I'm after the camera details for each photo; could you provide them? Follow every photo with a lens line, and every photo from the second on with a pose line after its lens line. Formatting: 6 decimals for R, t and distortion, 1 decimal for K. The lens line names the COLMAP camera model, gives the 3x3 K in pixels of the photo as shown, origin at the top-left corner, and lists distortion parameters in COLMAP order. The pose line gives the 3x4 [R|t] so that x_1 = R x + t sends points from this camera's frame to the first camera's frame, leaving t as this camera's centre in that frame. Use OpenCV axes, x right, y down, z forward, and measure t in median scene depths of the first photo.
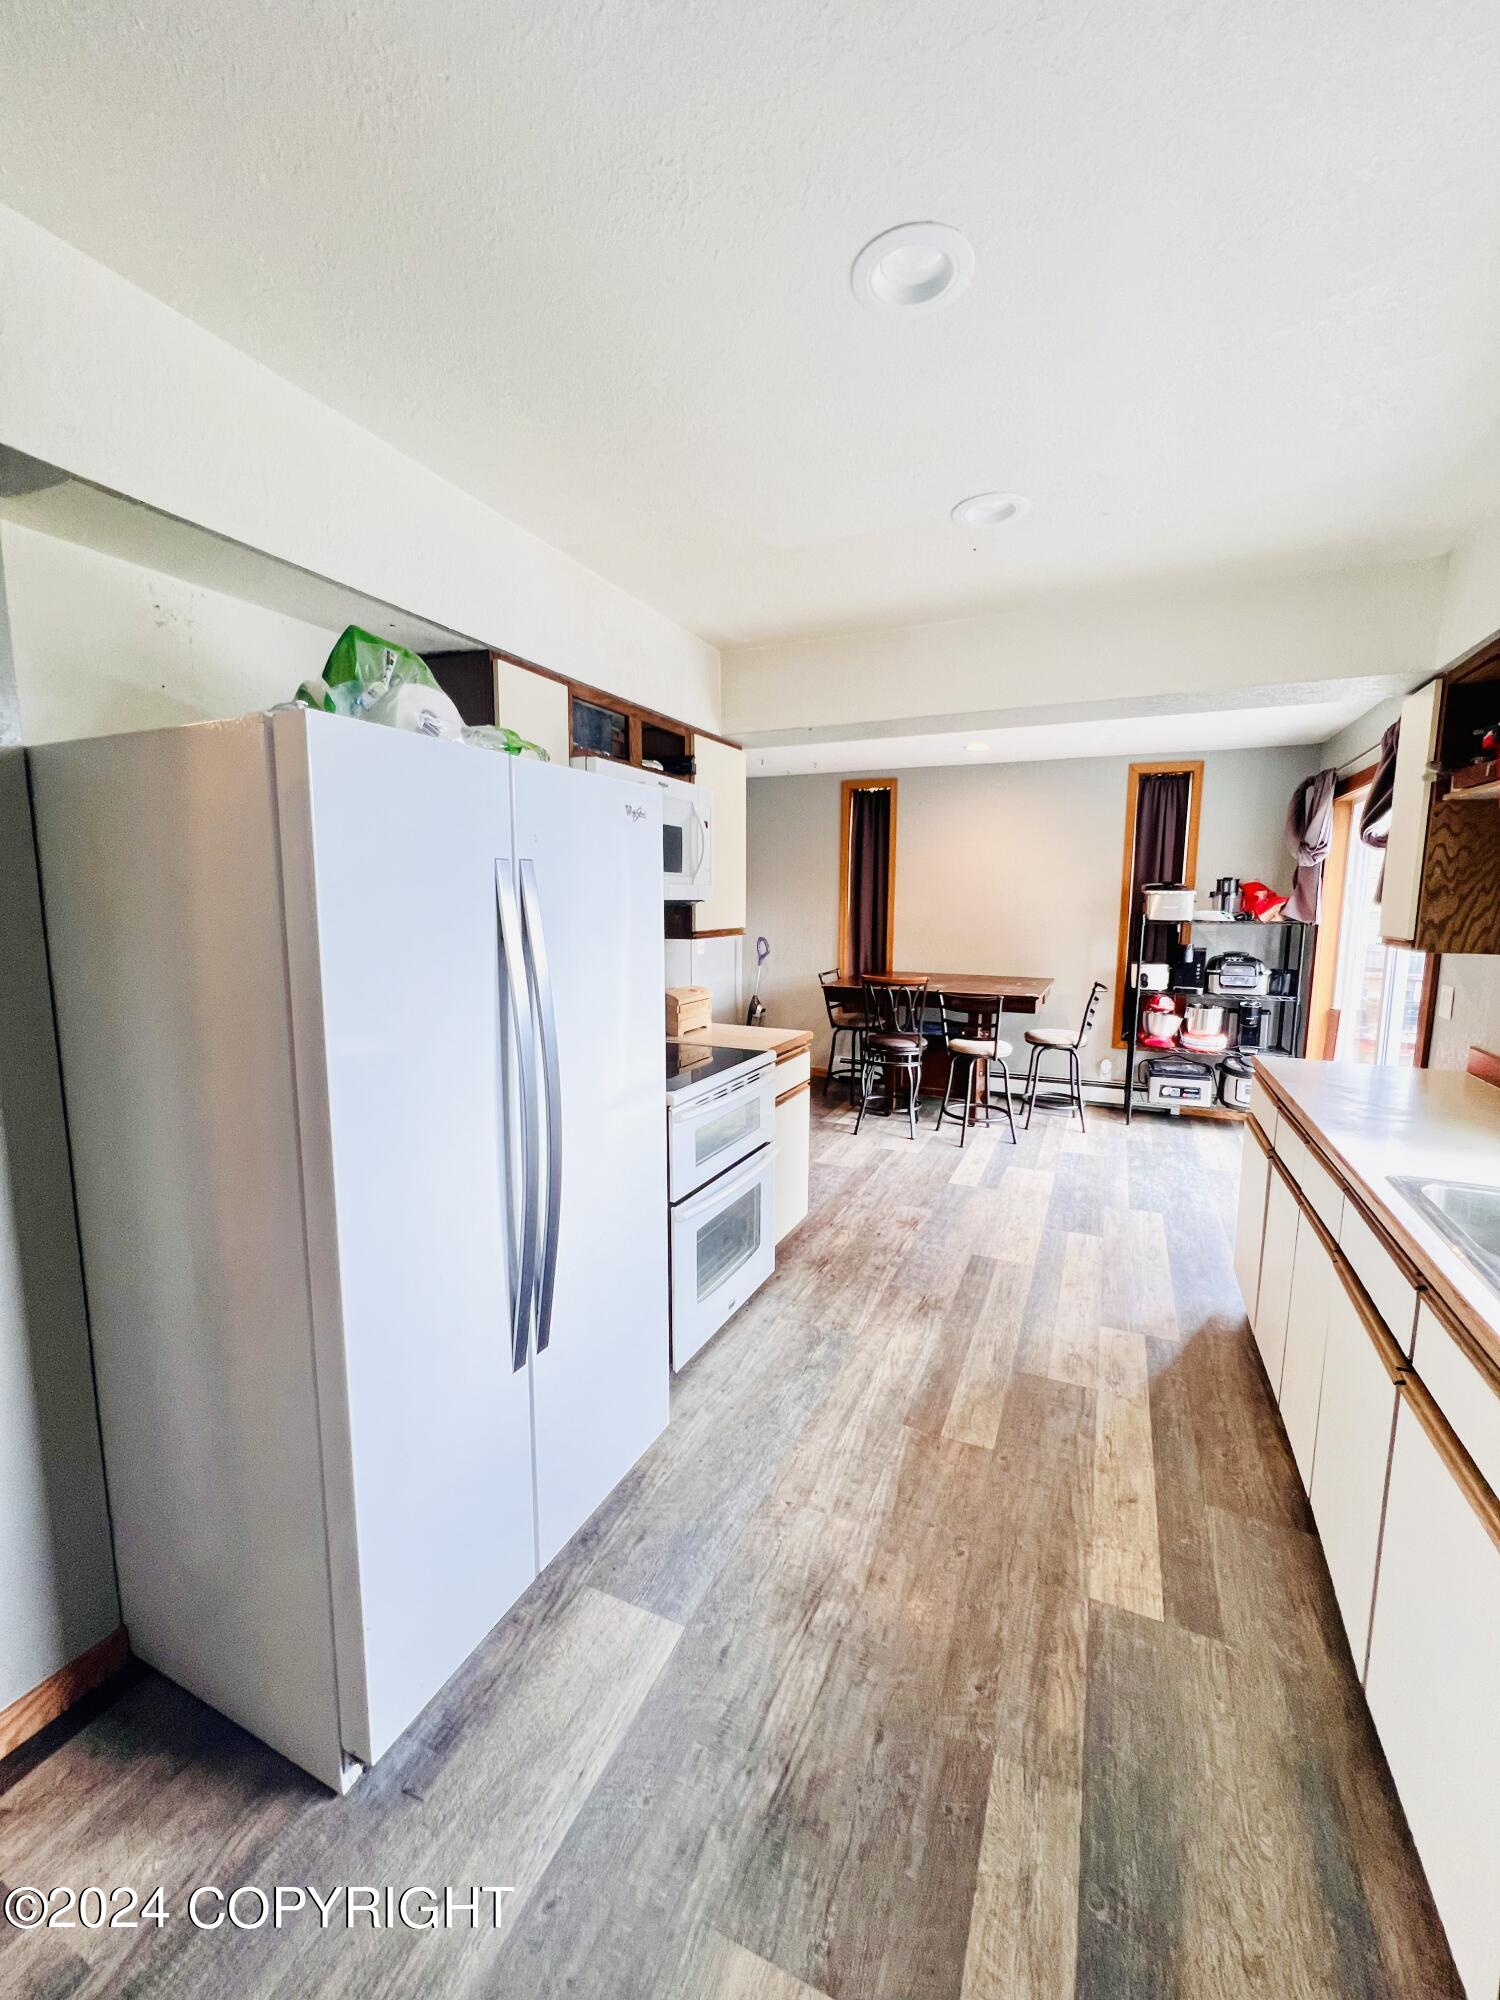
lens RADIAL K [[800.7, 0, 748.2], [0, 800.7, 992.7], [0, 0, 1]] dist [0.000011, 0.000251]
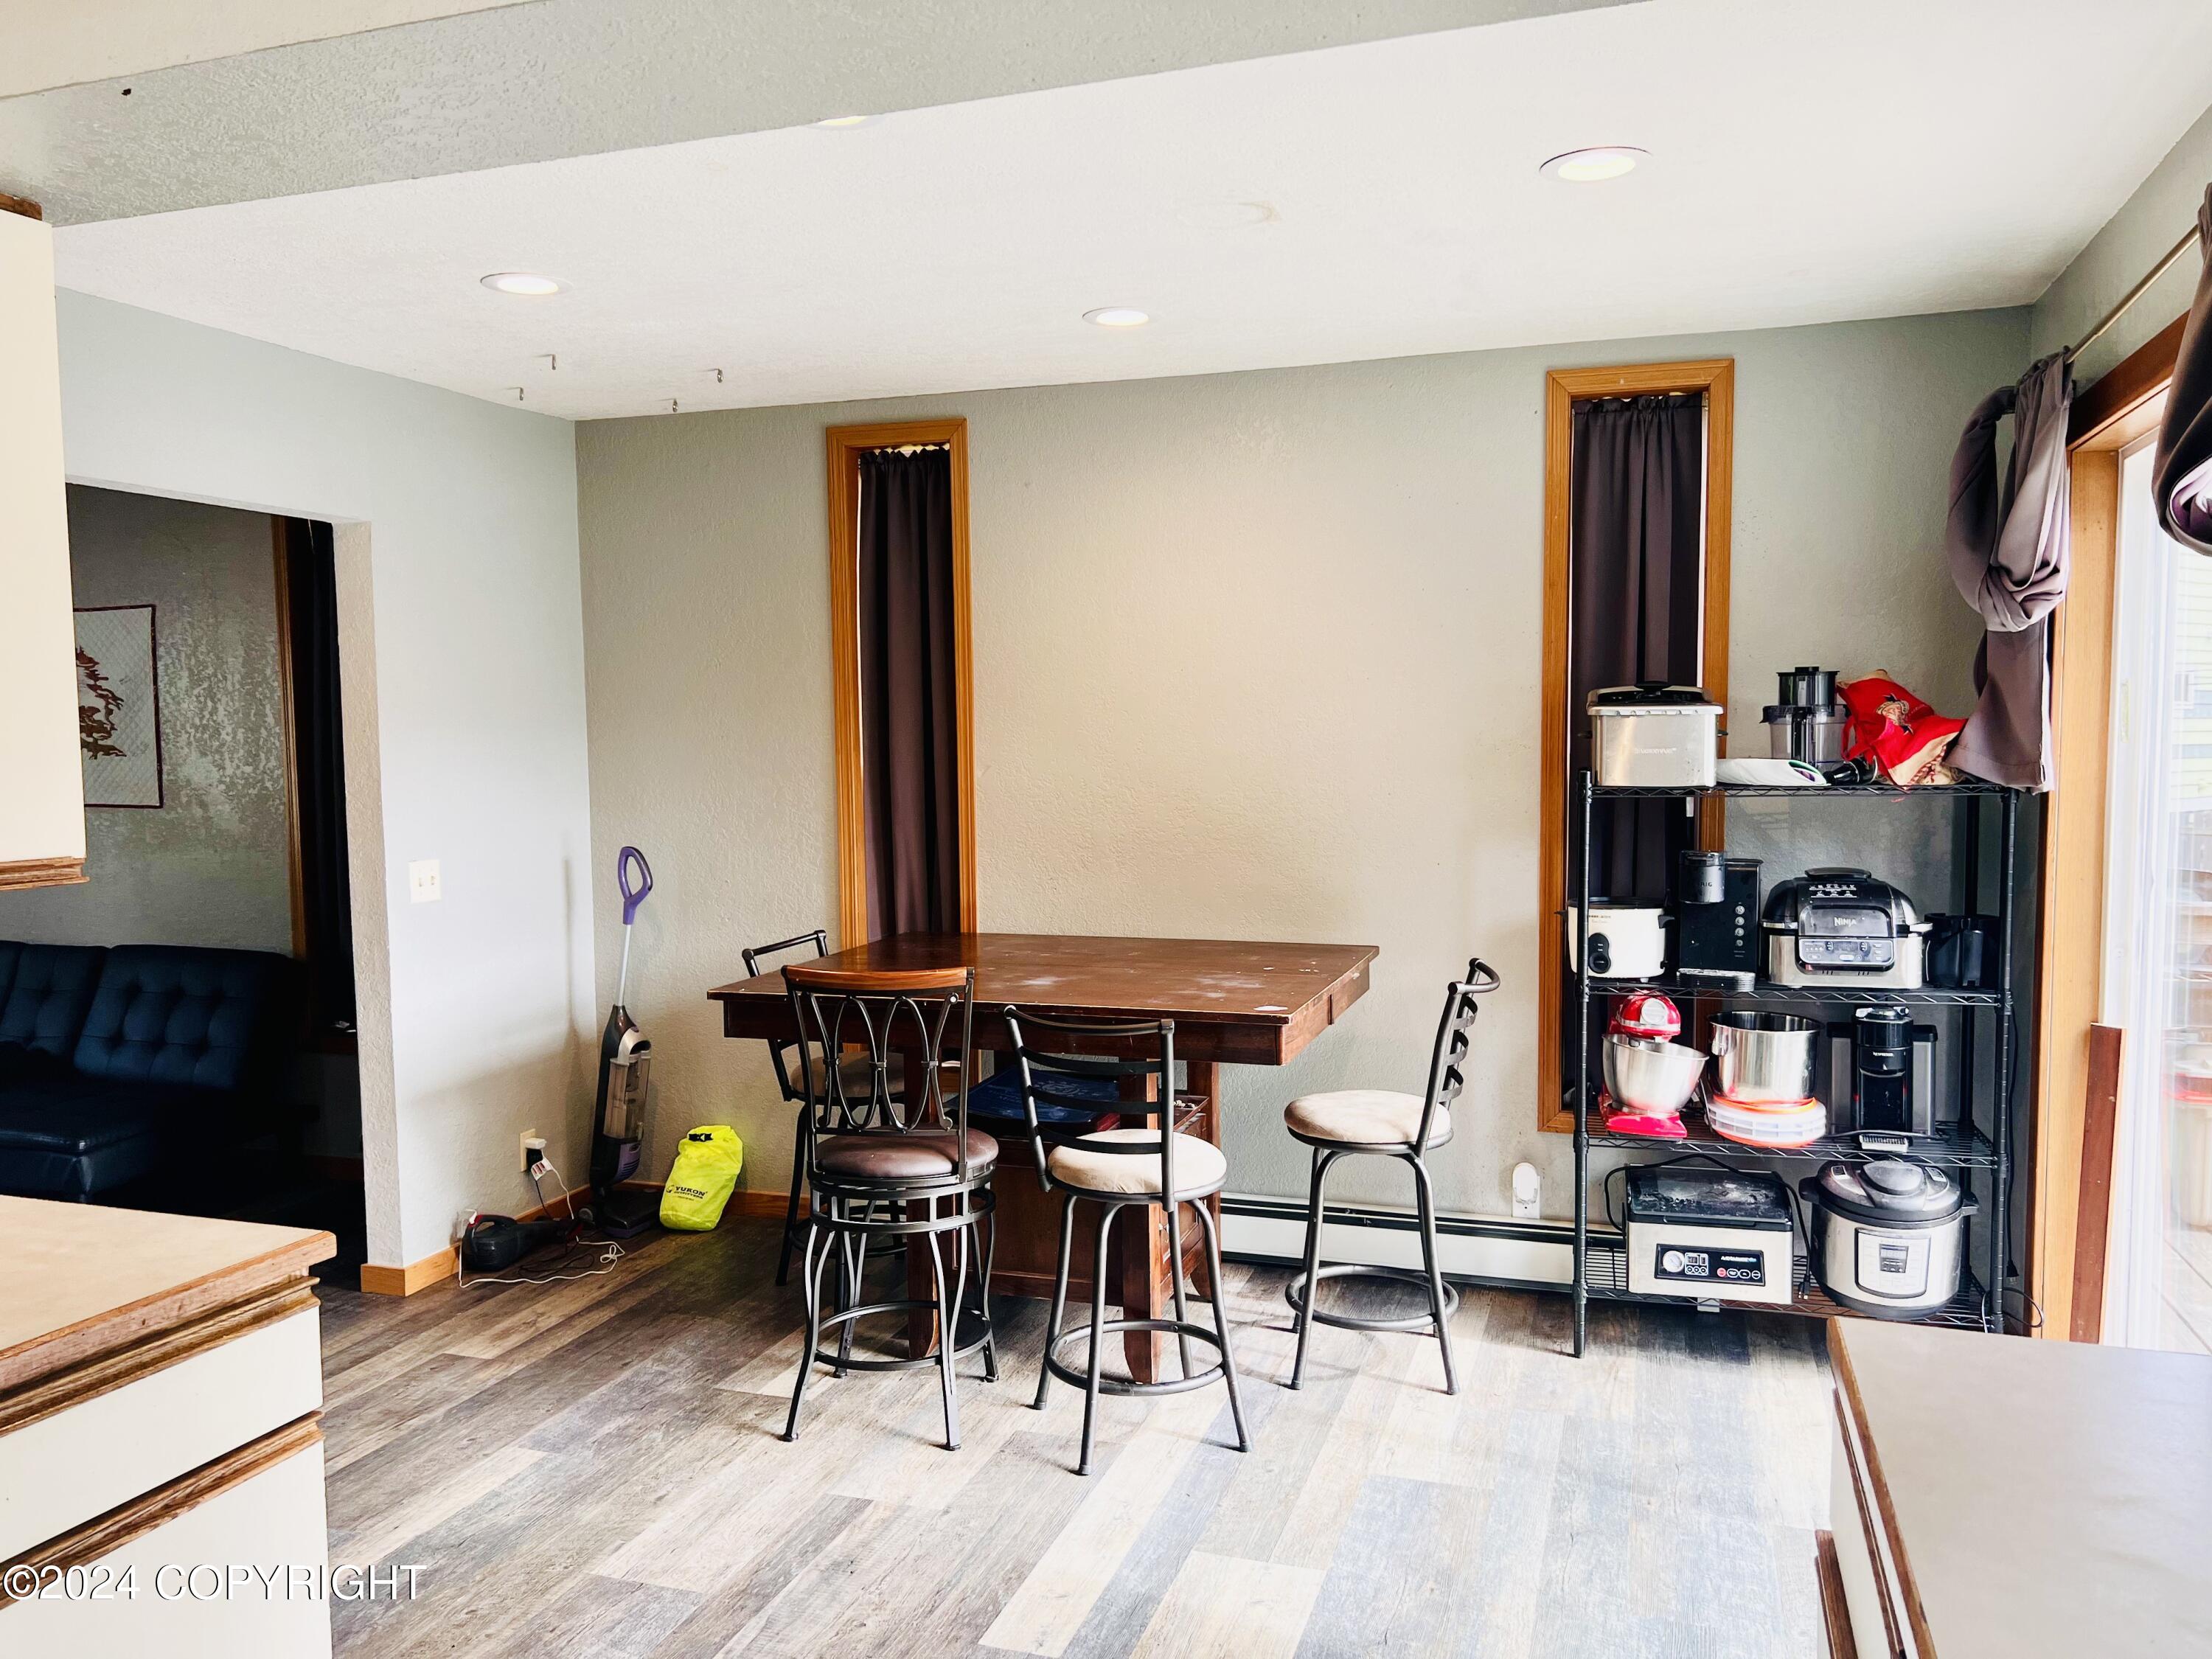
lens RADIAL K [[1665.7, 0, 1104.2], [0, 1665.7, 841.9], [0, 0, 1]] dist [0.040730, -0.015931]
pose [[0.994607, -0.021441, 0.101472, 0.200235], [0.026920, 0.998235, -0.052942, -0.032129], [-0.100158, 0.055389, 0.993429, 0.273904]]
